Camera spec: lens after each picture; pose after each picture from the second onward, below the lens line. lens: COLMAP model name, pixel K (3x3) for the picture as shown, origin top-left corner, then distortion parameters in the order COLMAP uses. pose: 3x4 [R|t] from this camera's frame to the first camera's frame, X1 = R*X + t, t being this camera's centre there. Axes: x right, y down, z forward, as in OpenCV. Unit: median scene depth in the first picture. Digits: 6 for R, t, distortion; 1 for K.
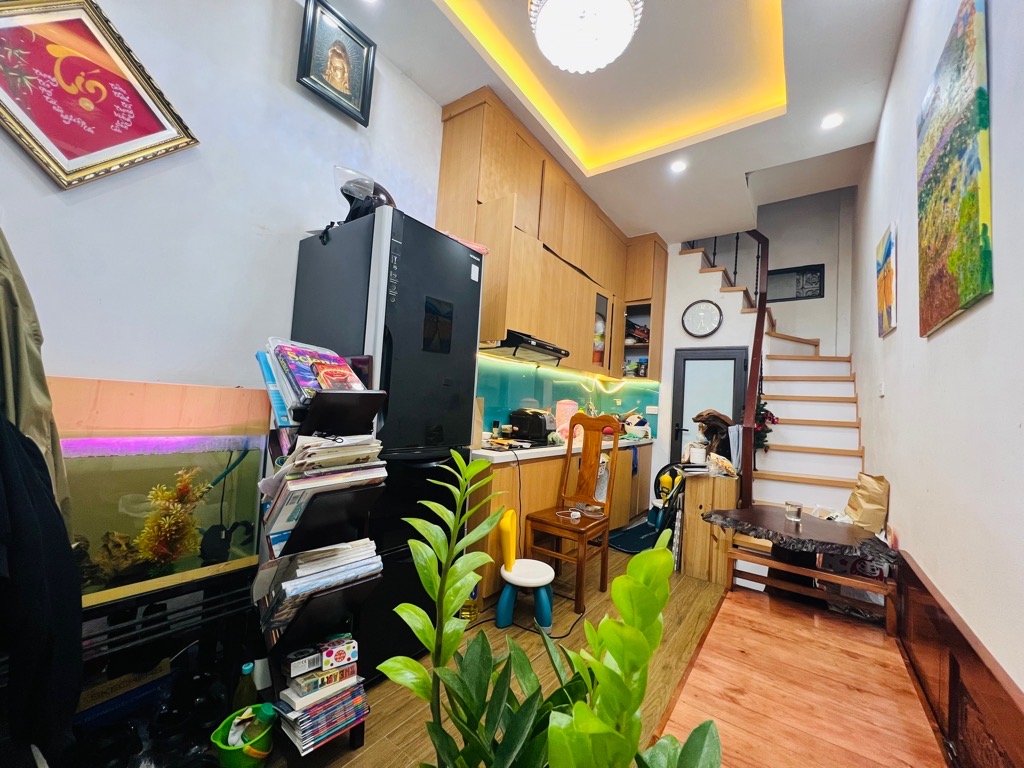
lens RADIAL K [[407.4, 0, 514.0], [0, 407.4, 385.8], [0, 0, 1]] dist [-0.001235, 0.000281]
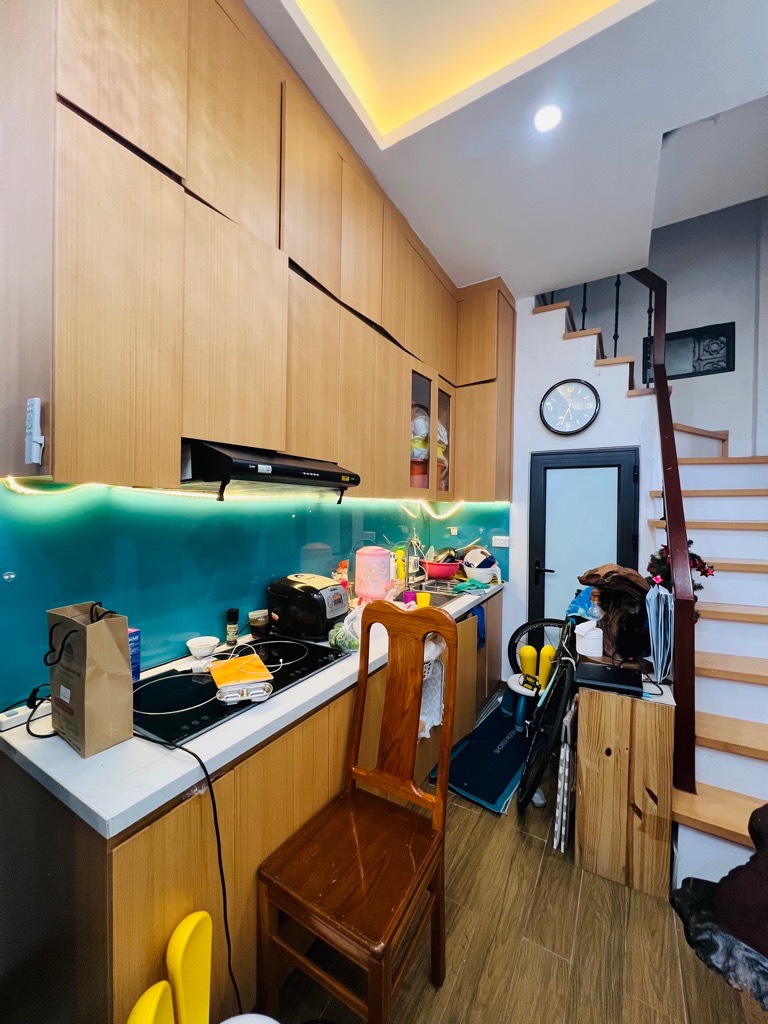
lens RADIAL K [[407.4, 0, 382.3], [0, 407.4, 511.2], [0, 0, 1]] dist [-0.001235, 0.000281]
pose [[0.995561, -0.054134, 0.076989, 0.092318], [0.049211, 0.996706, 0.064465, -0.053429], [-0.080225, -0.060390, 0.994946, 0.351904]]
